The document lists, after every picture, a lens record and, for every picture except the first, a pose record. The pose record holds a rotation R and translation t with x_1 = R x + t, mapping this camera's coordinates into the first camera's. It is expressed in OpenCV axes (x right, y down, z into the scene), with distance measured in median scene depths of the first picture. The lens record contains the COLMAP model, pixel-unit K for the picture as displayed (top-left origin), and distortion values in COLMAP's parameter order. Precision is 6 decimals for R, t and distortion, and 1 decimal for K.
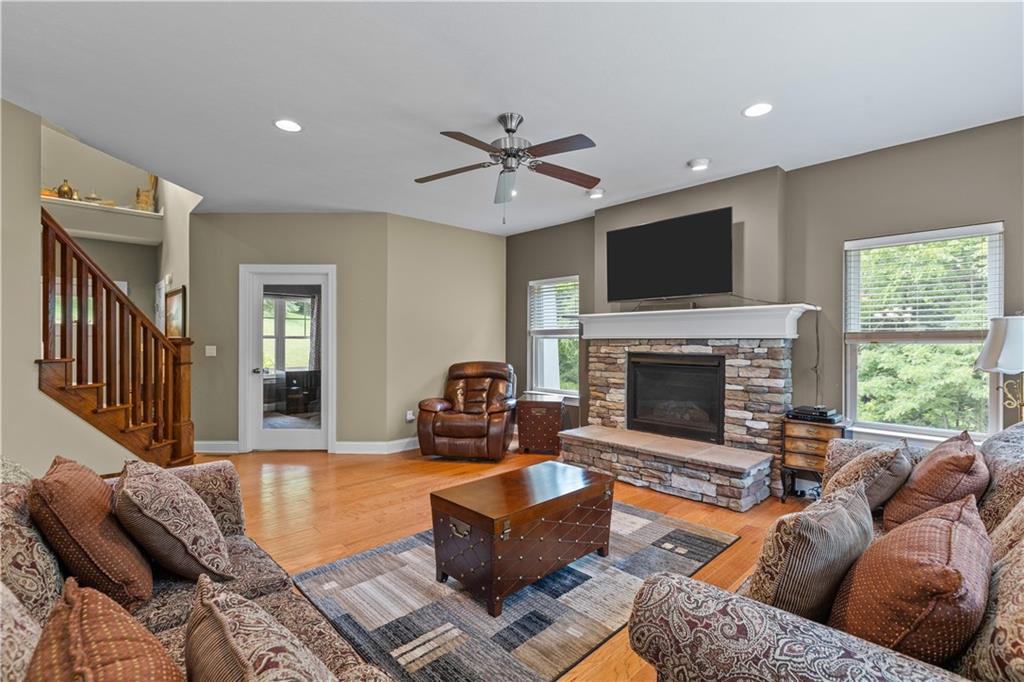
lens RADIAL K [[463.8, 0, 520.3], [0, 463.8, 342.5], [0, 0, 1]] dist [0.000343, 0.001048]
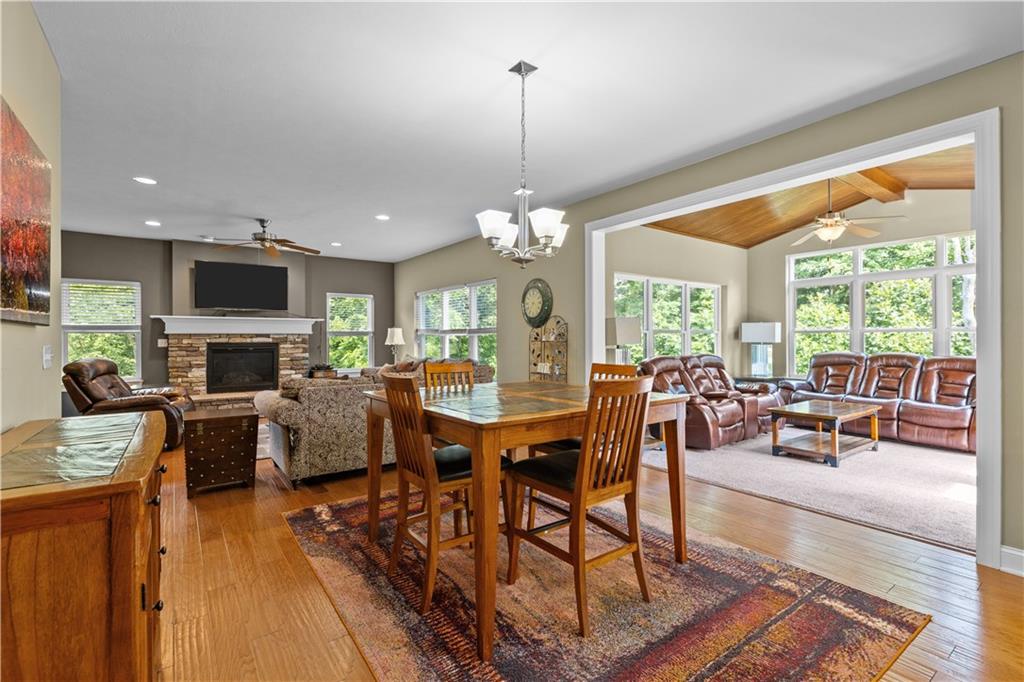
lens RADIAL K [[463.8, 0, 515.6], [0, 463.8, 337.7], [0, 0, 1]] dist [0.000343, 0.001048]
pose [[0.140378, -0.005400, 0.990083, -1.328236], [0.003354, 0.999982, 0.004979, 0.000683], [-0.990092, 0.002621, 0.140393, -0.236694]]
